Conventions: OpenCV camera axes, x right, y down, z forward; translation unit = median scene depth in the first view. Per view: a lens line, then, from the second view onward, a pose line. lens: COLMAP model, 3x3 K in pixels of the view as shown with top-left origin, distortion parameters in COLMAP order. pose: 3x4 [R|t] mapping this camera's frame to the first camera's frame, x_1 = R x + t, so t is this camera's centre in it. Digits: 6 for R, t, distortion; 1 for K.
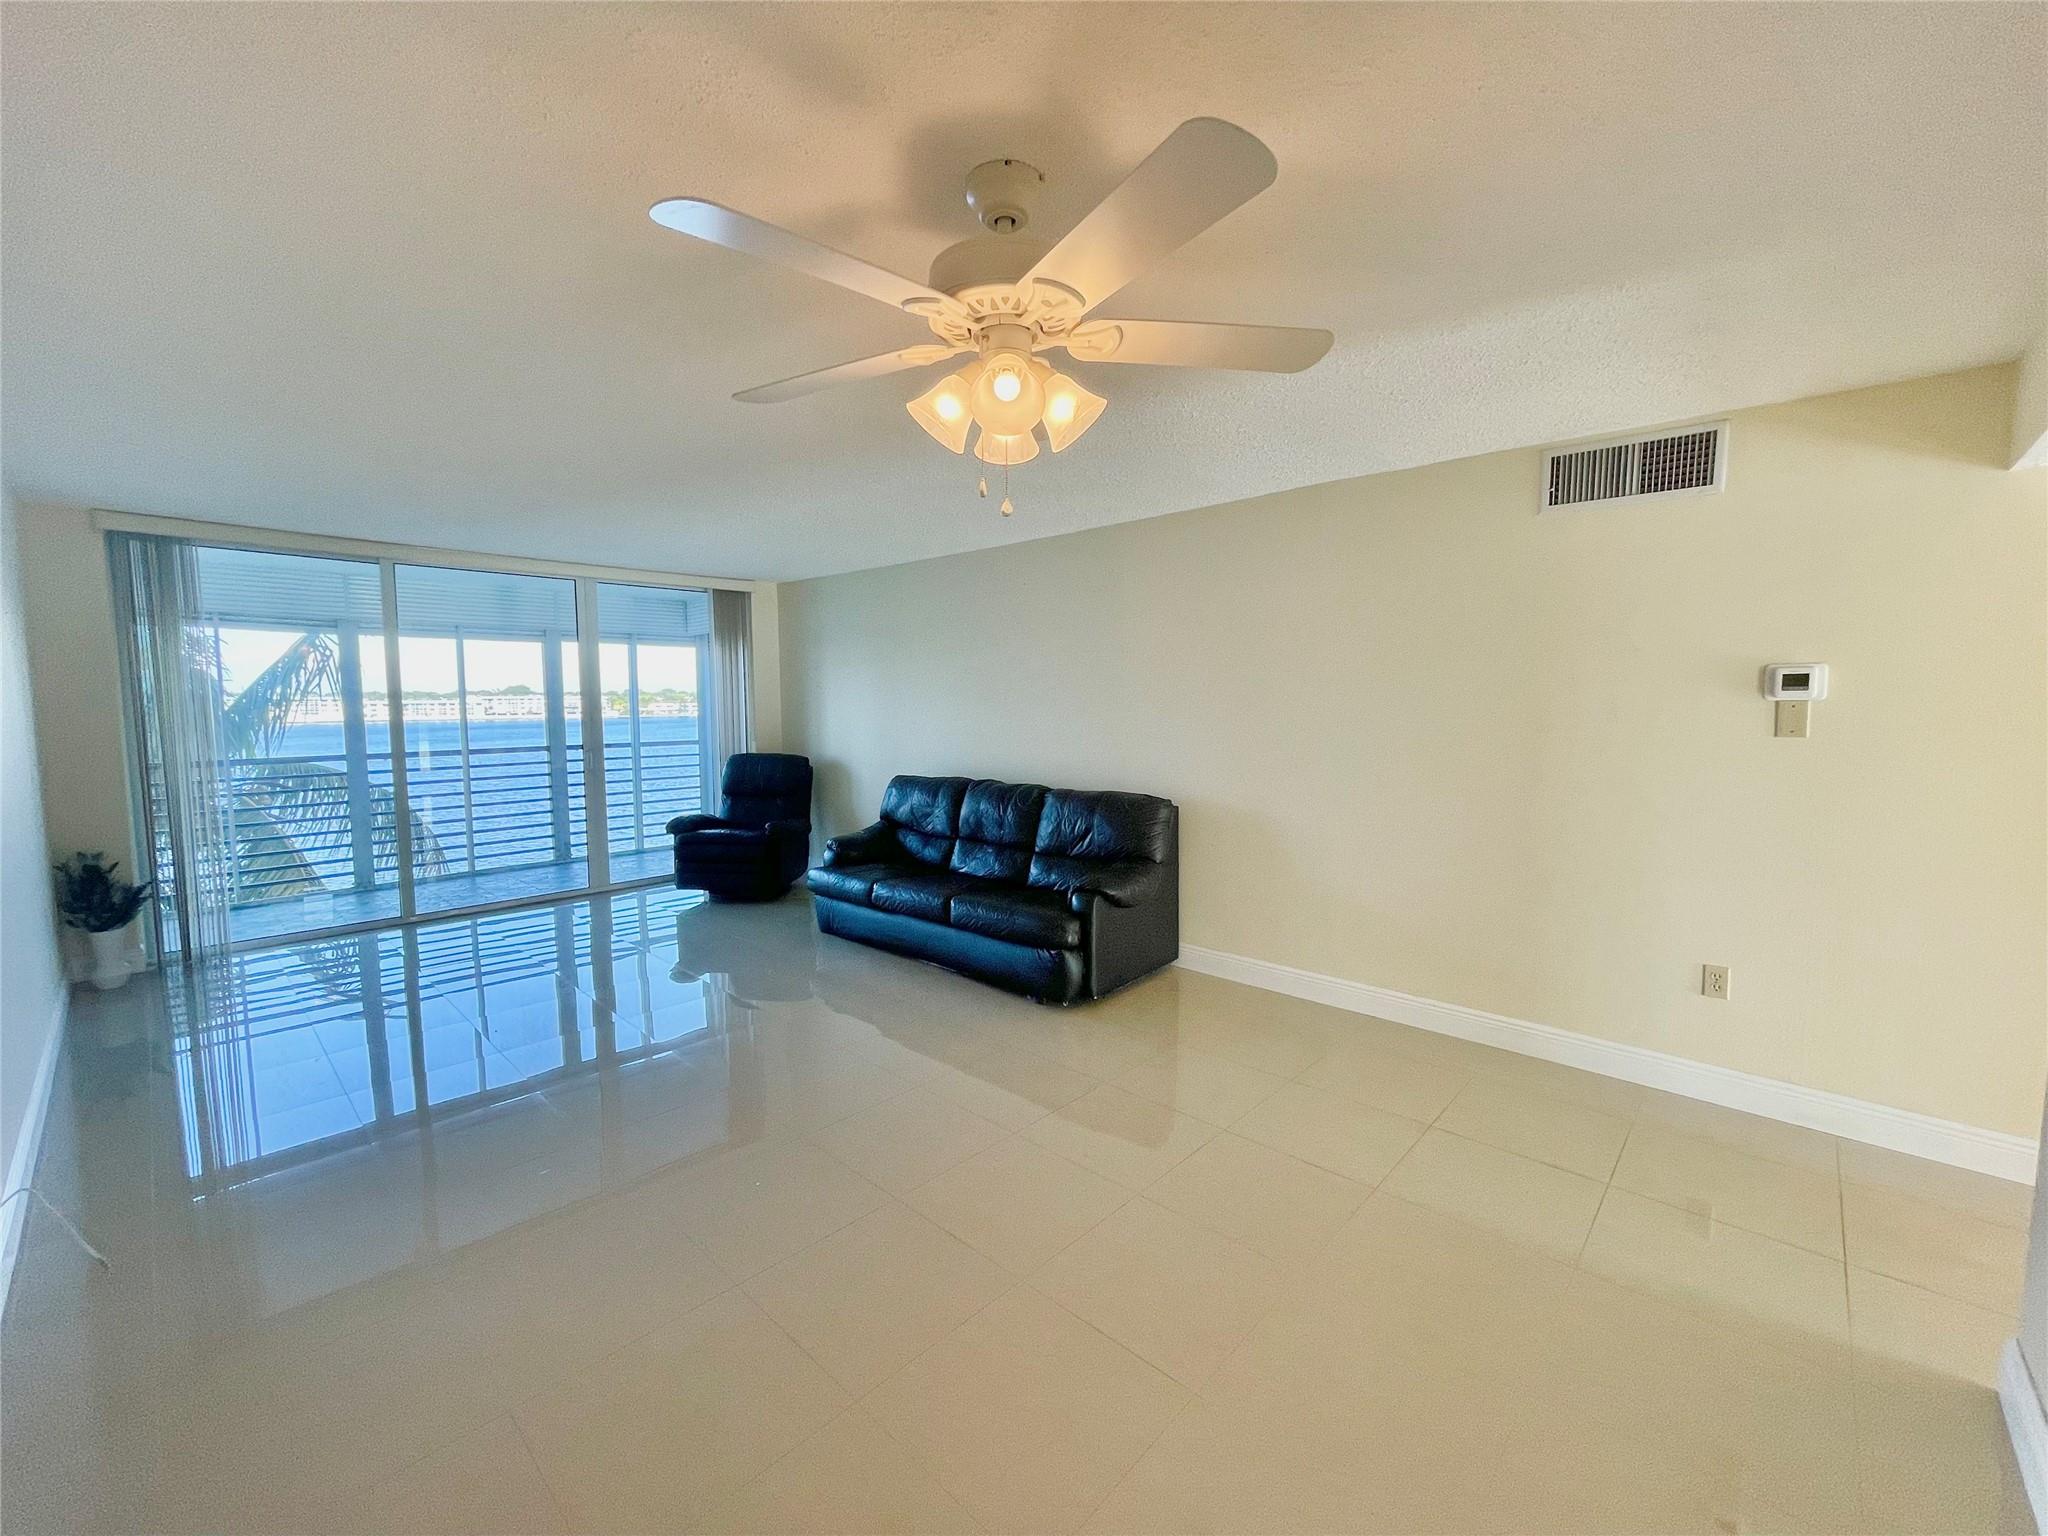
lens RADIAL K [[824.7, 0, 1024.0], [0, 824.7, 768.0], [0, 0, 1]] dist [0.000371, 0.000318]
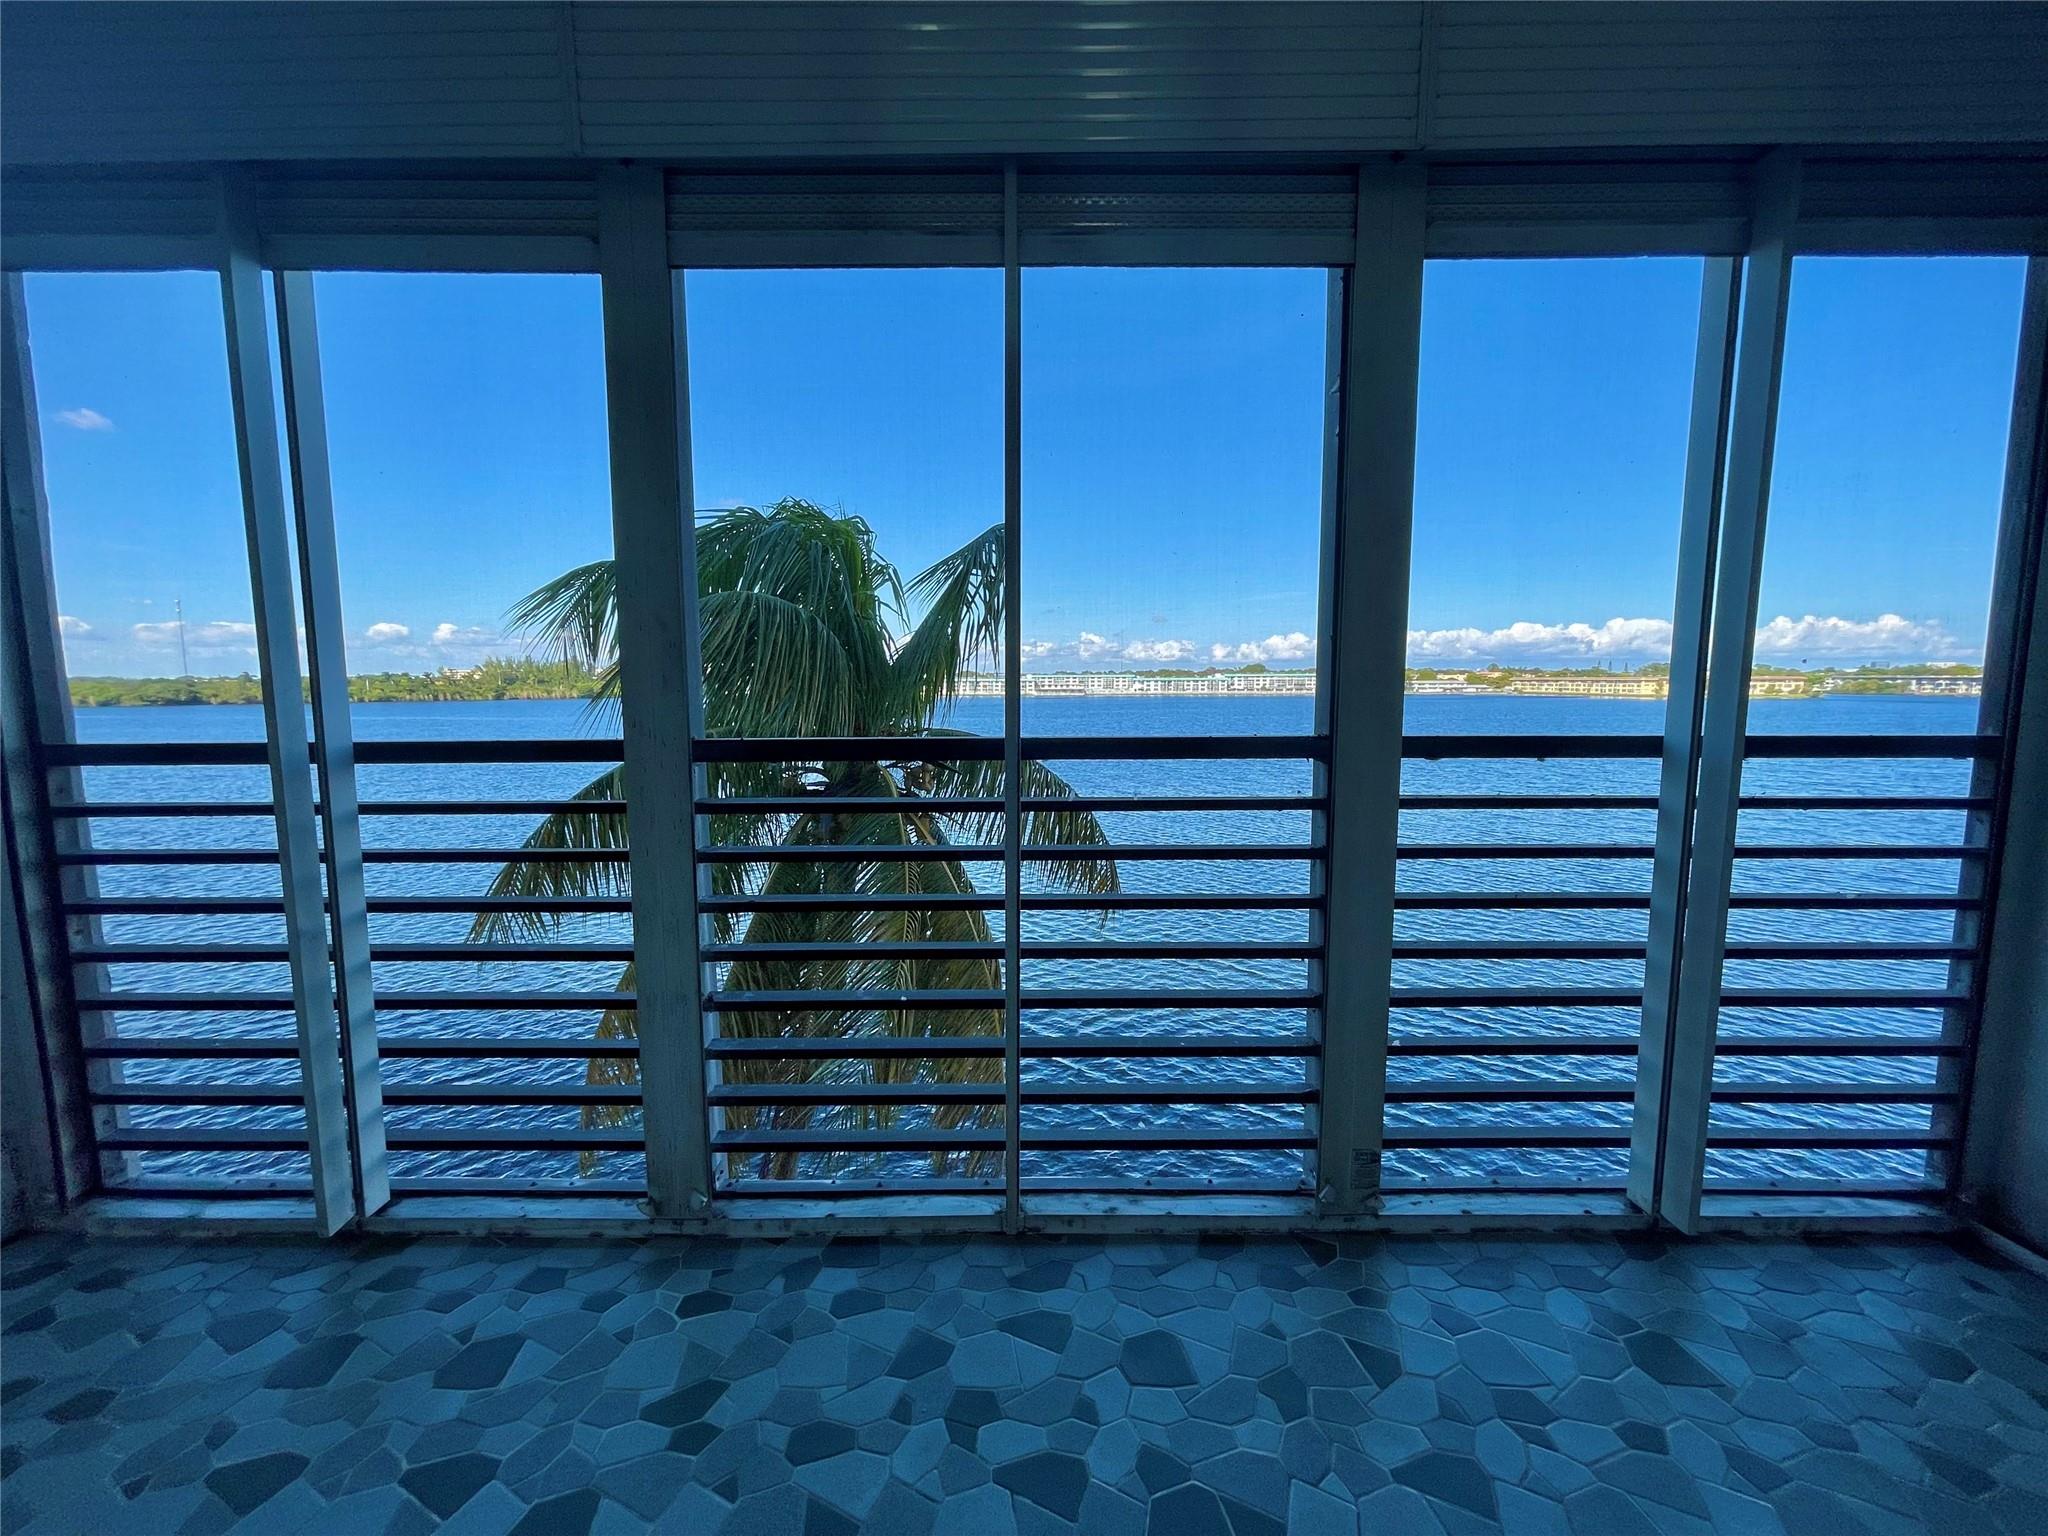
lens RADIAL K [[824.7, 0, 1024.0], [0, 824.7, 768.0], [0, 0, 1]] dist [0.000371, 0.000318]
pose [[0.682725, 0.080970, -0.726175, -0.524146], [-0.065466, 0.996622, 0.049577, -0.026344], [0.727736, 0.013692, 0.685720, 0.880550]]
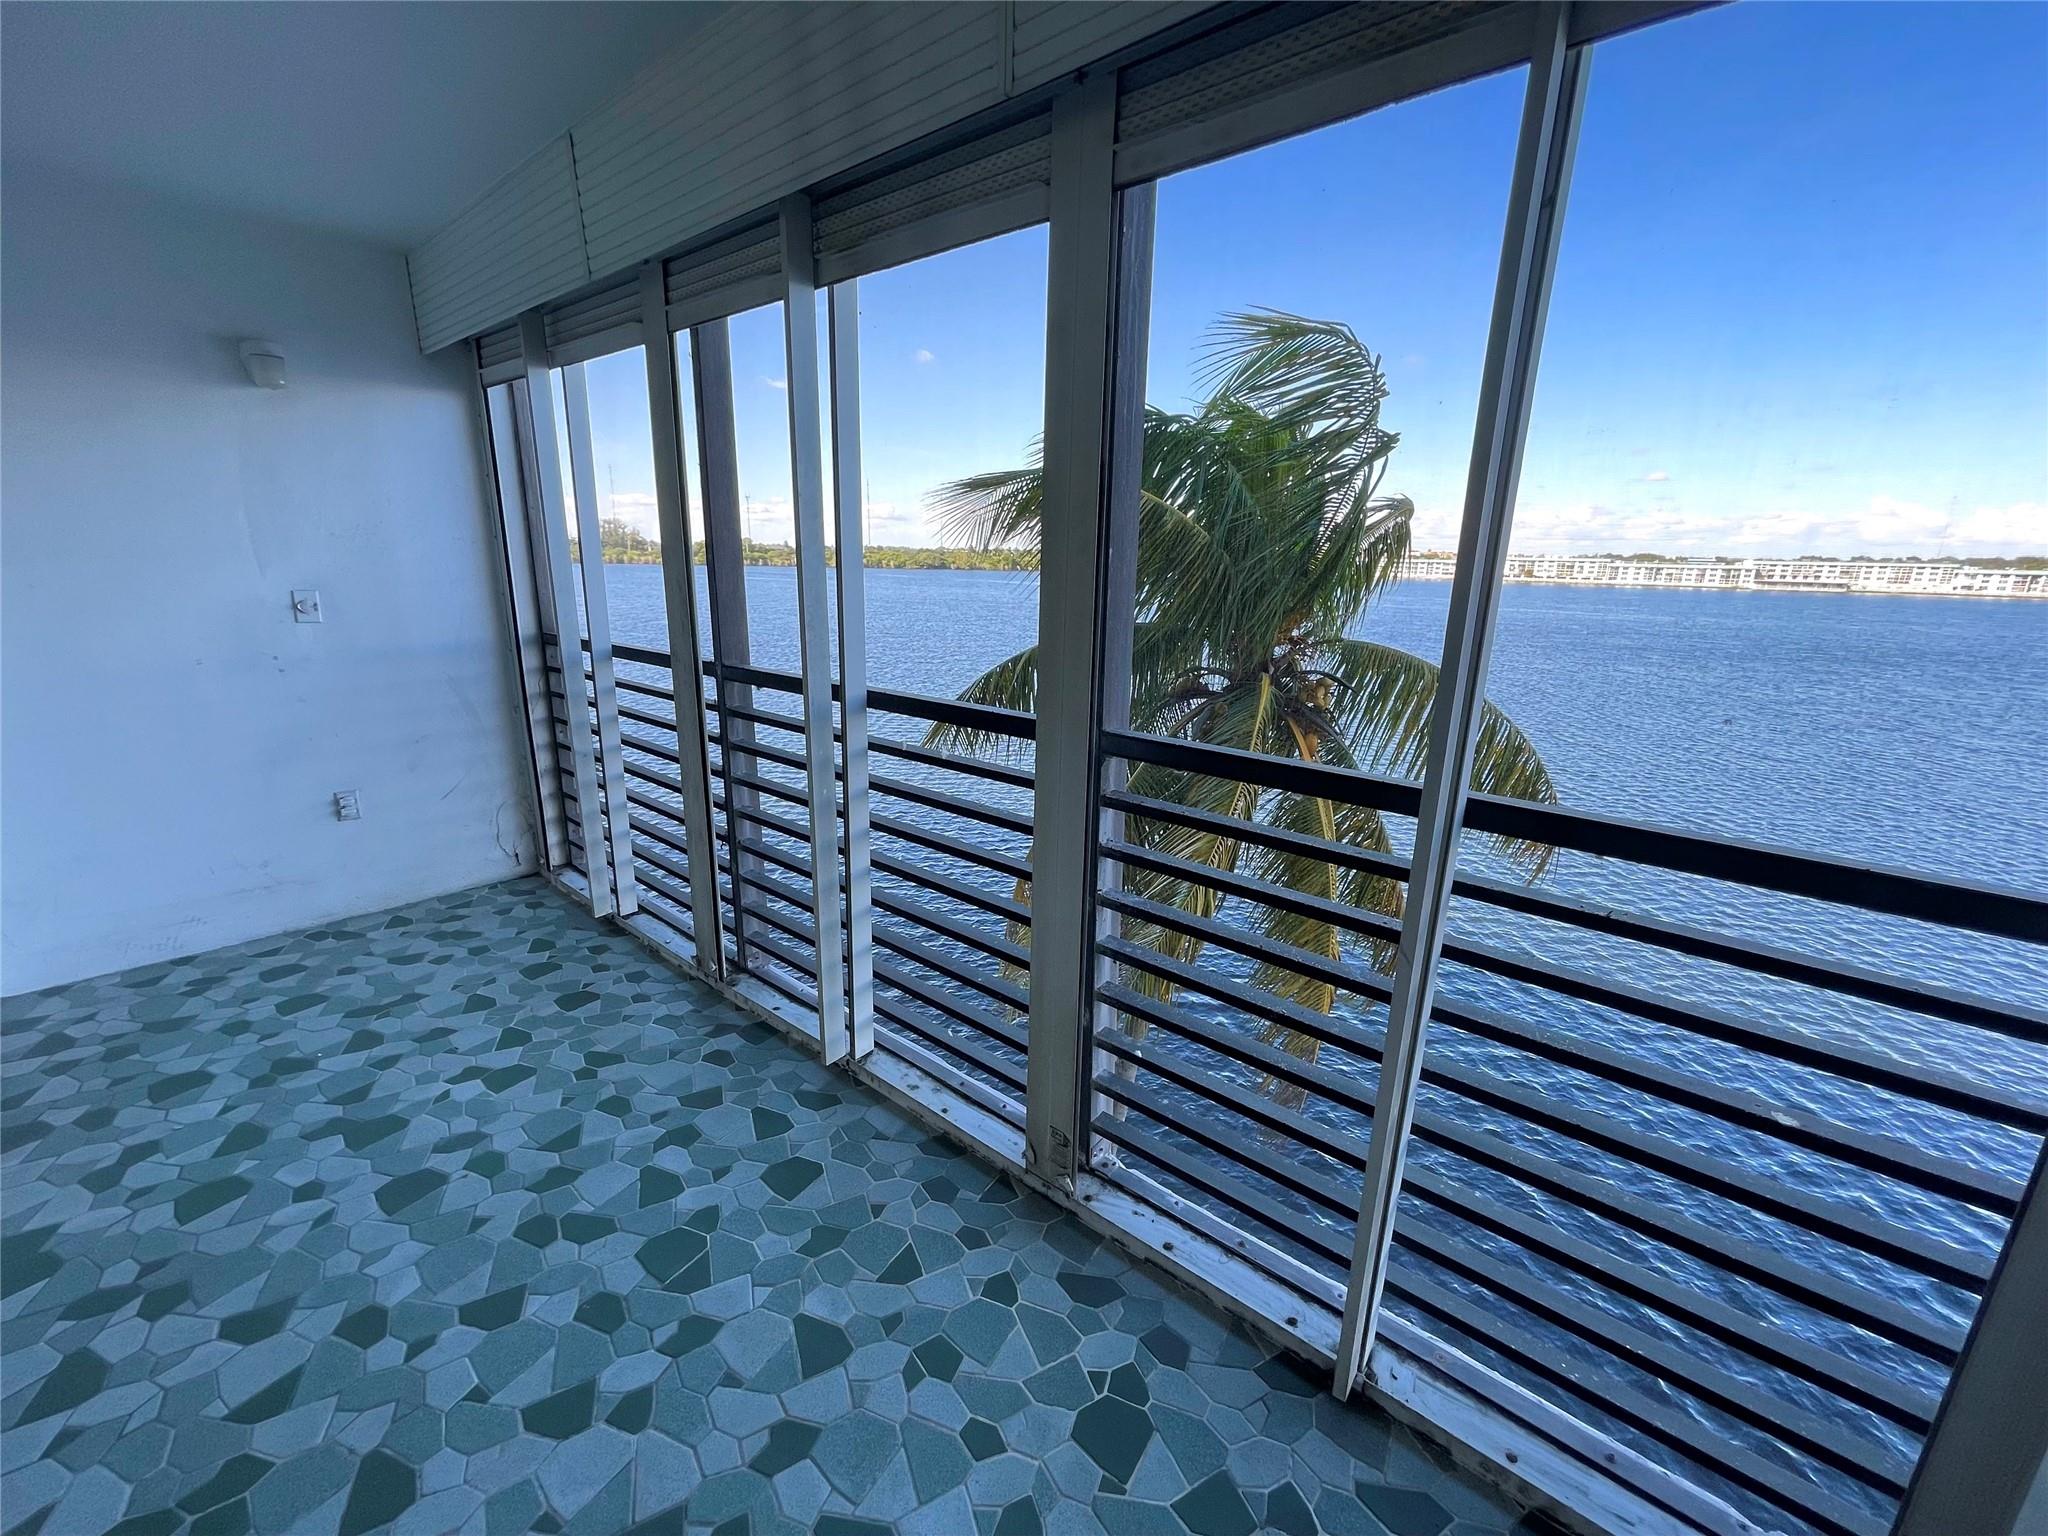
lens RADIAL K [[845.7, 0, 1024.0], [0, 845.7, 768.0], [0, 0, 1]] dist [0.001537, 0.000127]
pose [[0.043173, 0.253719, -0.966314, -0.391659], [-0.107204, 0.962808, 0.248009, -0.081830], [0.993299, 0.092886, 0.068767, 1.105924]]
